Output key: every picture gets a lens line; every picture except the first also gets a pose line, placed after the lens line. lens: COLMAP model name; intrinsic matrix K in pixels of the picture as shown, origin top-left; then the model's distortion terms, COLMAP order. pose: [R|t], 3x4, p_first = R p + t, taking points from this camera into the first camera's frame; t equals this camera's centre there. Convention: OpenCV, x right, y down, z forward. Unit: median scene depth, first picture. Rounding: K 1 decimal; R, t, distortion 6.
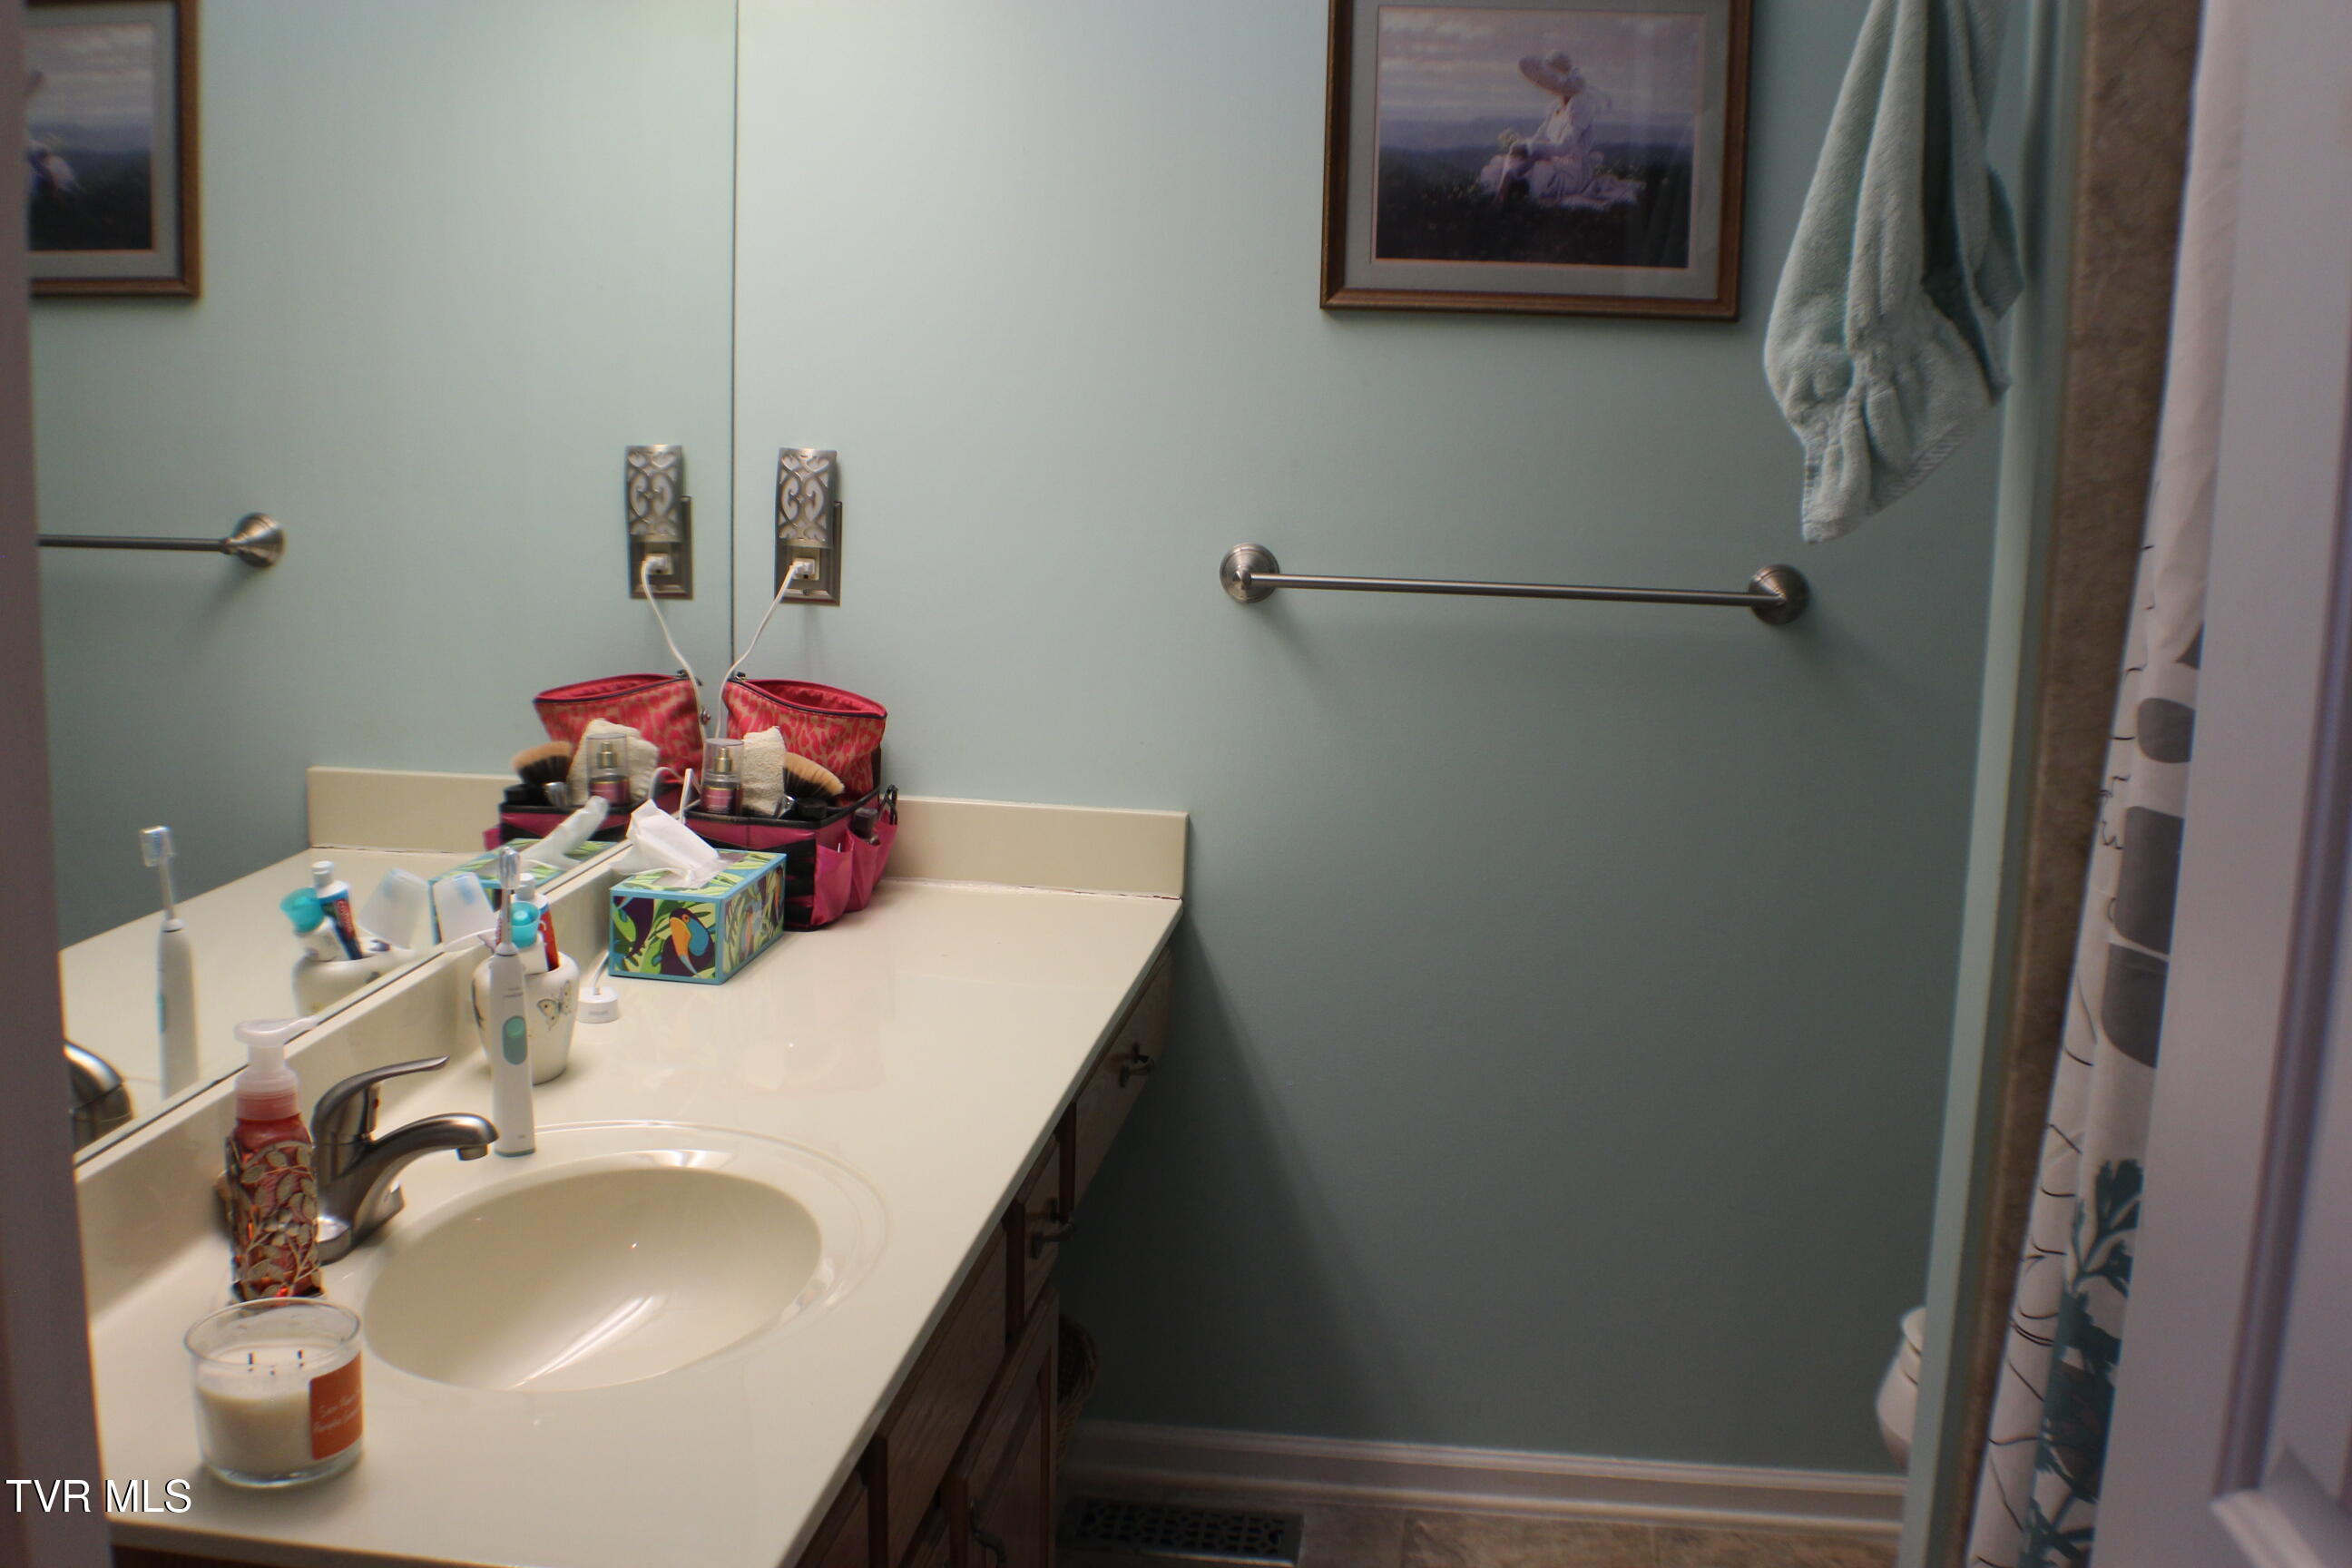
lens RADIAL K [[2420.6, 0, 1134.0], [0, 2420.6, 815.7], [0, 0, 1]] dist [-0.184328, 0.050205]
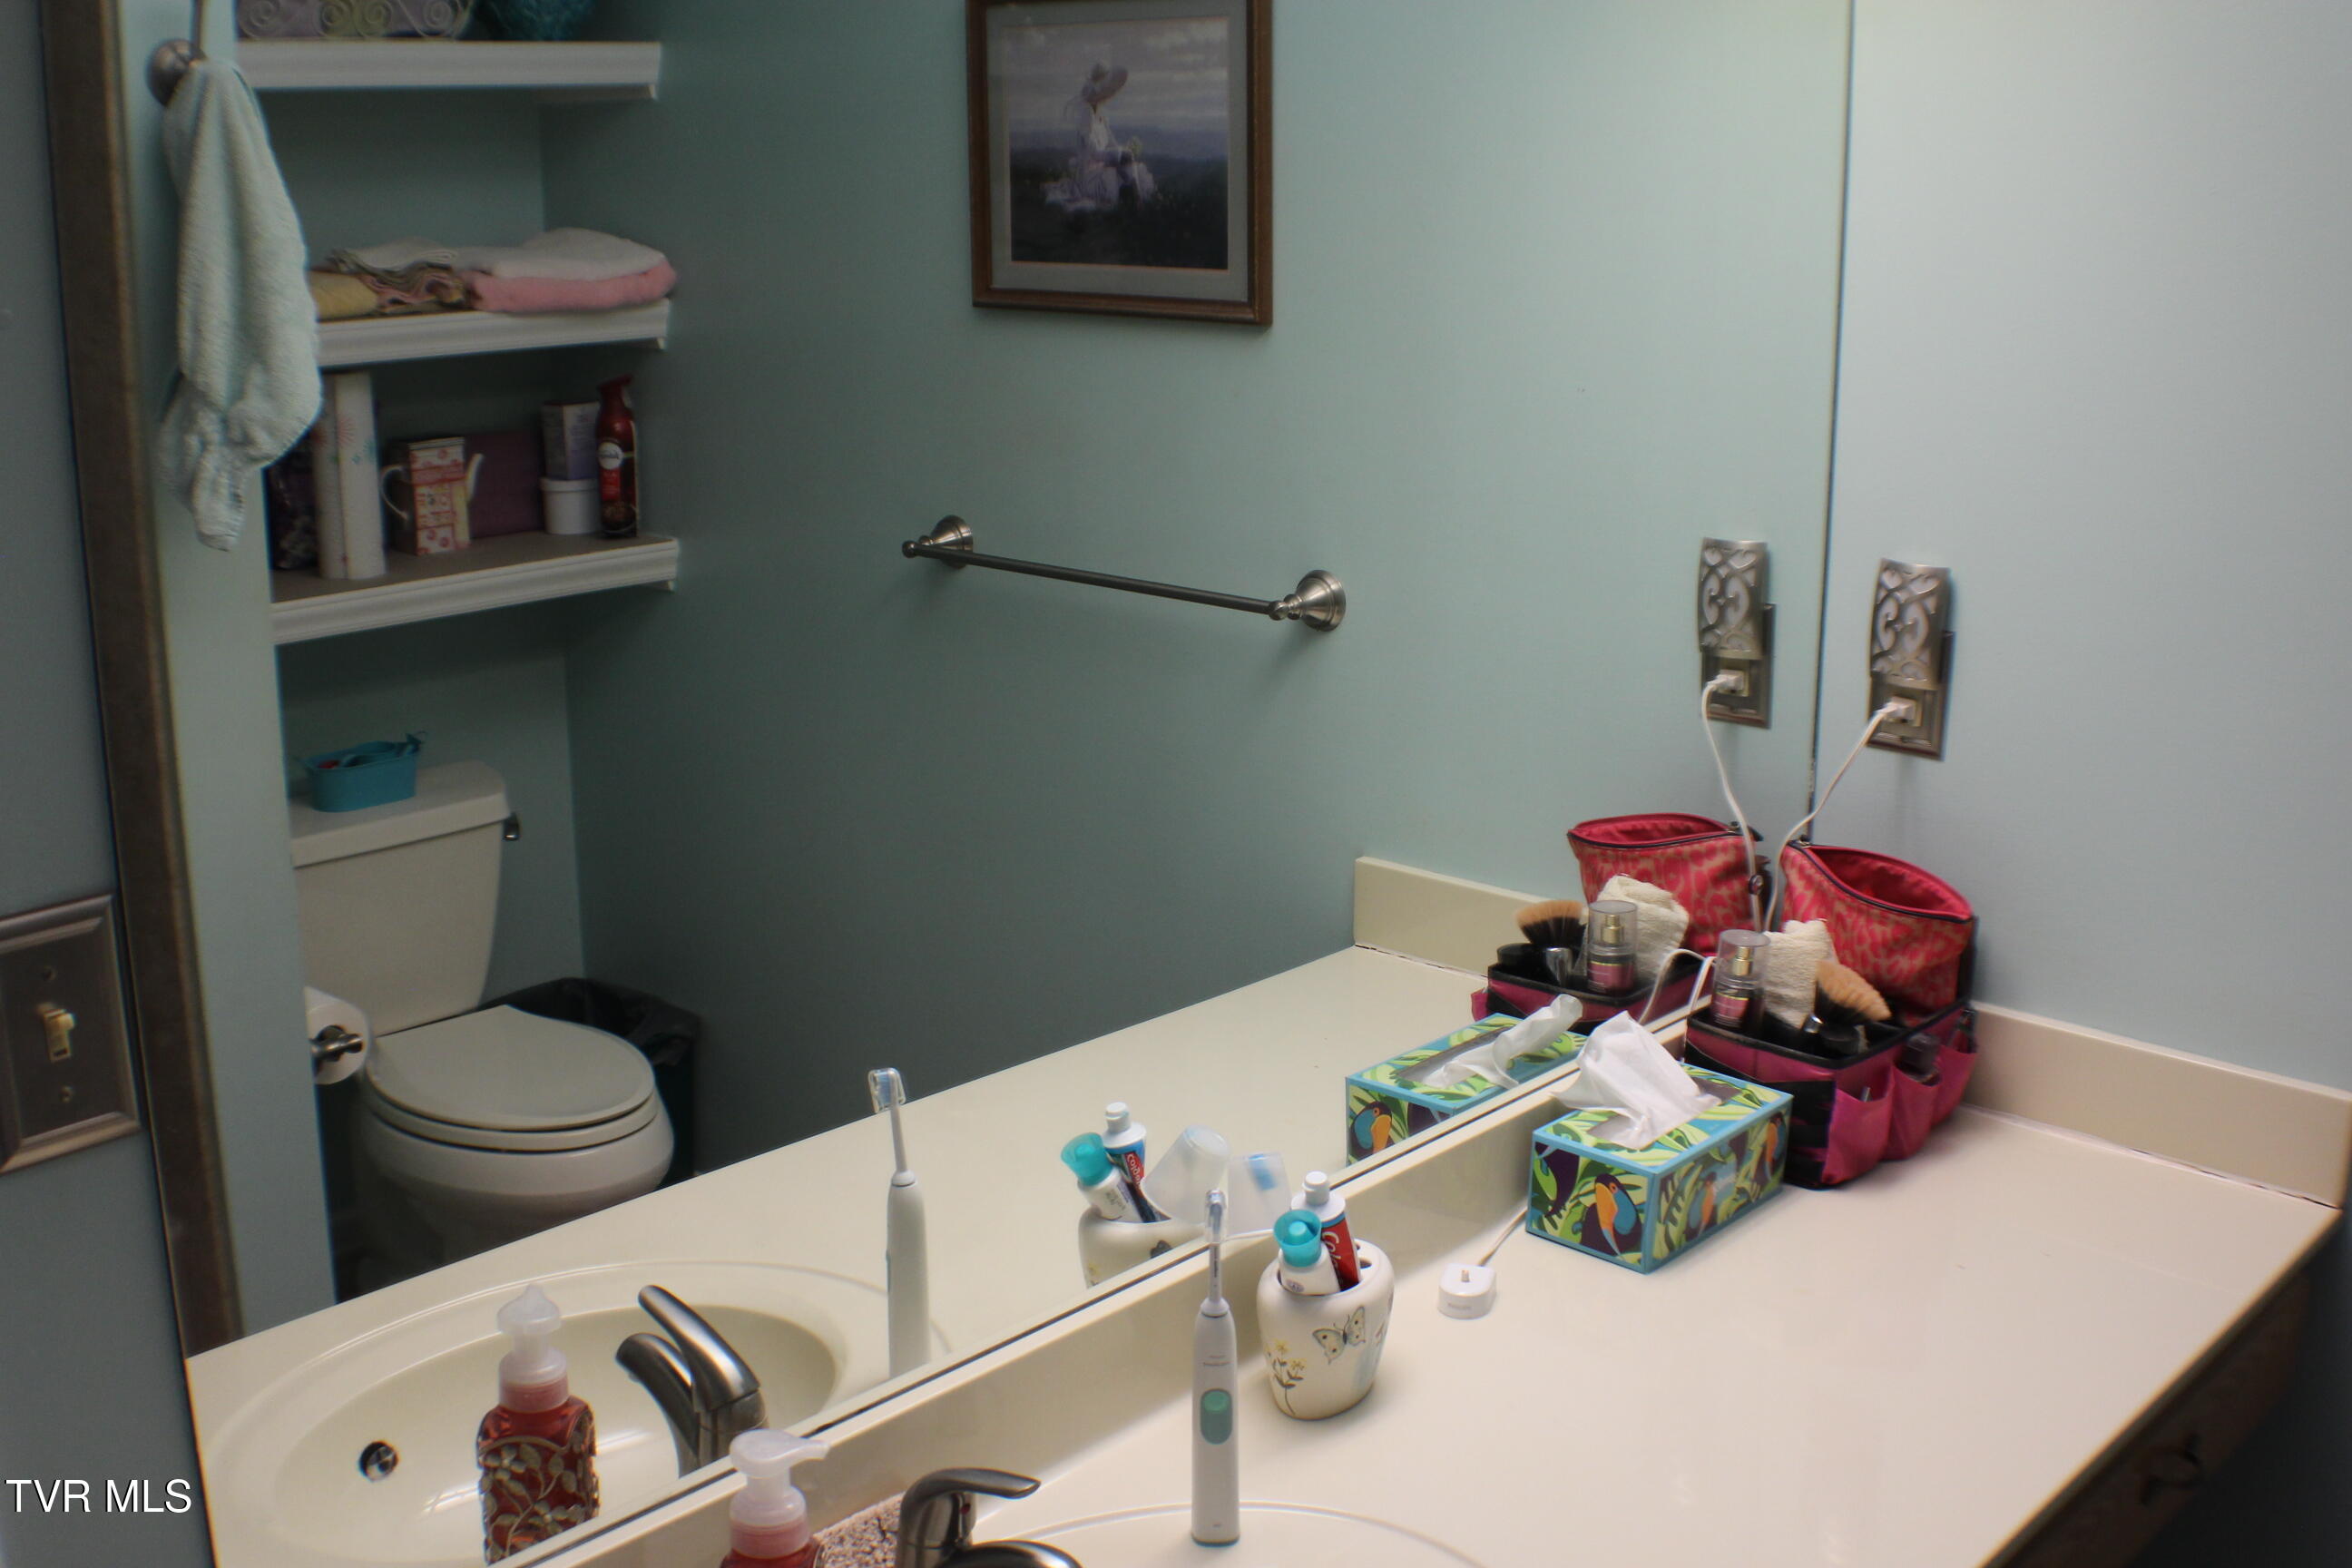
lens RADIAL K [[2408.4, 0, 1176.0], [0, 2408.4, 784.0], [0, 0, 1]] dist [-0.125911, 0.005765]
pose [[0.826519, 0.113338, -0.551382, 0.103780], [-0.083581, 0.993372, 0.078903, -0.124620], [0.556670, -0.019129, 0.830514, 0.224674]]
